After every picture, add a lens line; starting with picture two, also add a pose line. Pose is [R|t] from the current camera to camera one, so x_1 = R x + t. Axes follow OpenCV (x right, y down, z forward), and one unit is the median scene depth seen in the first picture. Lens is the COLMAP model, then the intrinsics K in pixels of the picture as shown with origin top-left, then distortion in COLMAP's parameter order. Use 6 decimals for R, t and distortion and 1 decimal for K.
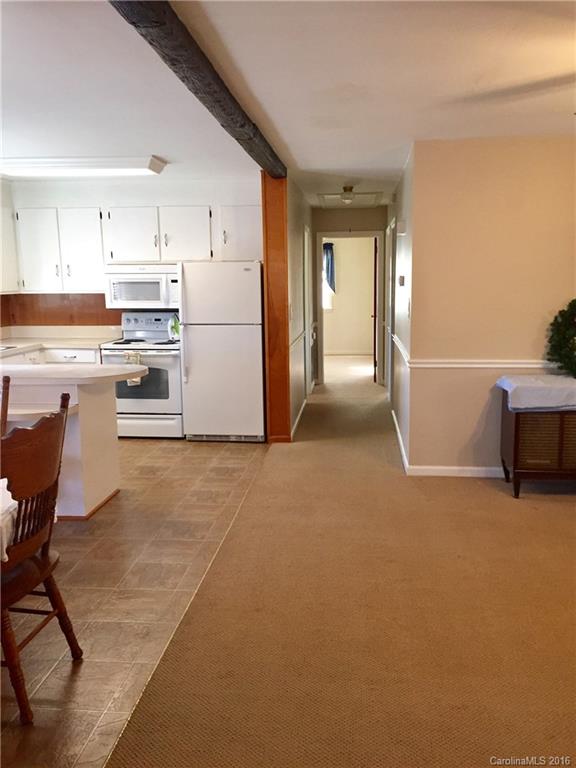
lens RADIAL K [[651.2, 0, 288.0], [0, 651.2, 384.0], [0, 0, 1]] dist [0.076848, -0.137978]
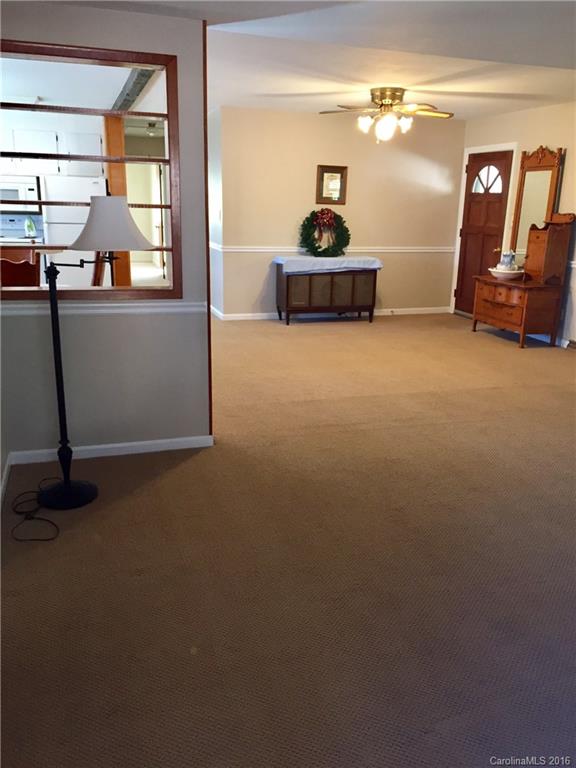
lens RADIAL K [[671.9, 0, 288.0], [0, 671.9, 384.0], [0, 0, 1]] dist [0.052311, -0.002604]
pose [[0.915411, -0.074480, 0.395569, -0.272045], [0.032289, 0.993153, 0.112273, 0.092137], [-0.401223, -0.090003, 0.911548, -0.474946]]
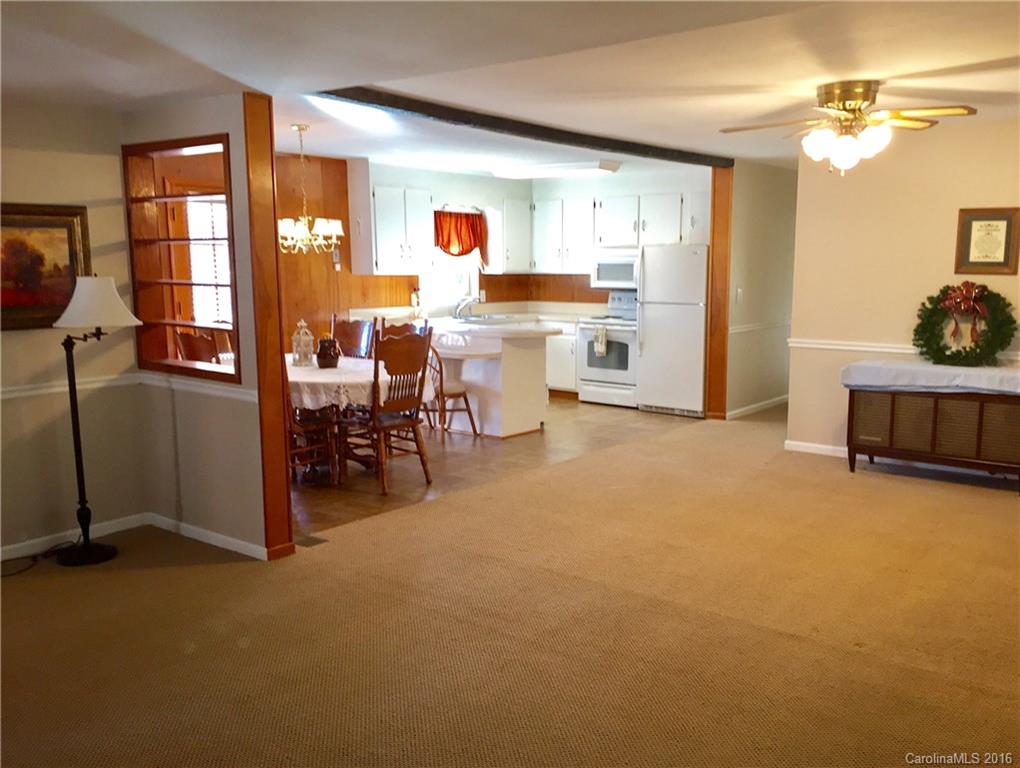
lens RADIAL K [[892.4, 0, 520.8], [0, 892.4, 385.9], [0, 0, 1]] dist [0.052311, -0.002604]
pose [[0.842443, 0.084963, -0.532044, 0.479775], [-0.094867, 0.995451, 0.008751, 0.053966], [0.530367, 0.043102, 0.846672, -0.373366]]
